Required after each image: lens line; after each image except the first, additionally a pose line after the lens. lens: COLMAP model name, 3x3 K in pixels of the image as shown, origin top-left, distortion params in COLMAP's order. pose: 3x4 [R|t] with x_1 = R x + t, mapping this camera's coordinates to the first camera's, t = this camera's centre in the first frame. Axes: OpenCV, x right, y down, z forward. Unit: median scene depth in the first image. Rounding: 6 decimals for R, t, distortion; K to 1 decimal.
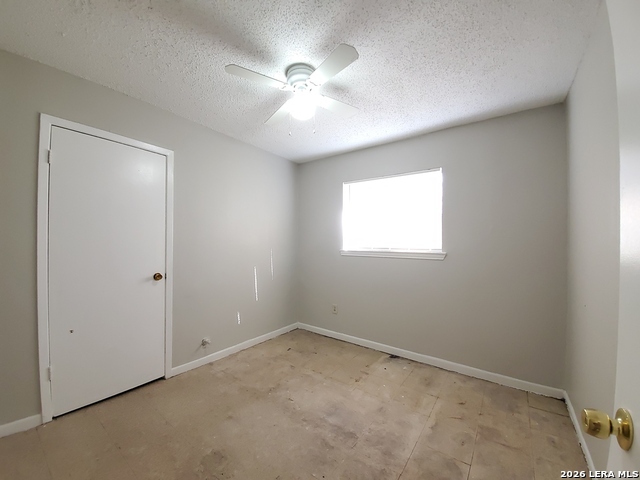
lens RADIAL K [[259.1, 0, 313.1], [0, 259.1, 240.0], [0, 0, 1]] dist [0.000913, -0.011331]
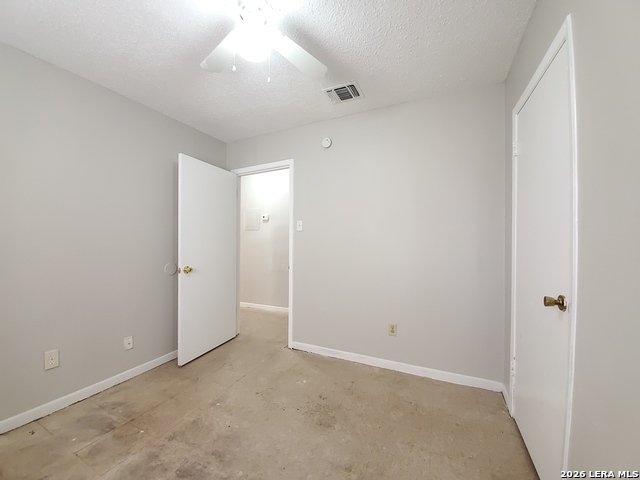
lens RADIAL K [[259.1, 0, 313.1], [0, 259.1, 240.0], [0, 0, 1]] dist [0.000913, -0.011331]
pose [[-0.980375, -0.009329, -0.196922, -0.087808], [-0.009103, 0.999956, -0.002056, 0.044648], [0.196933, -0.000223, -0.980417, 2.006879]]
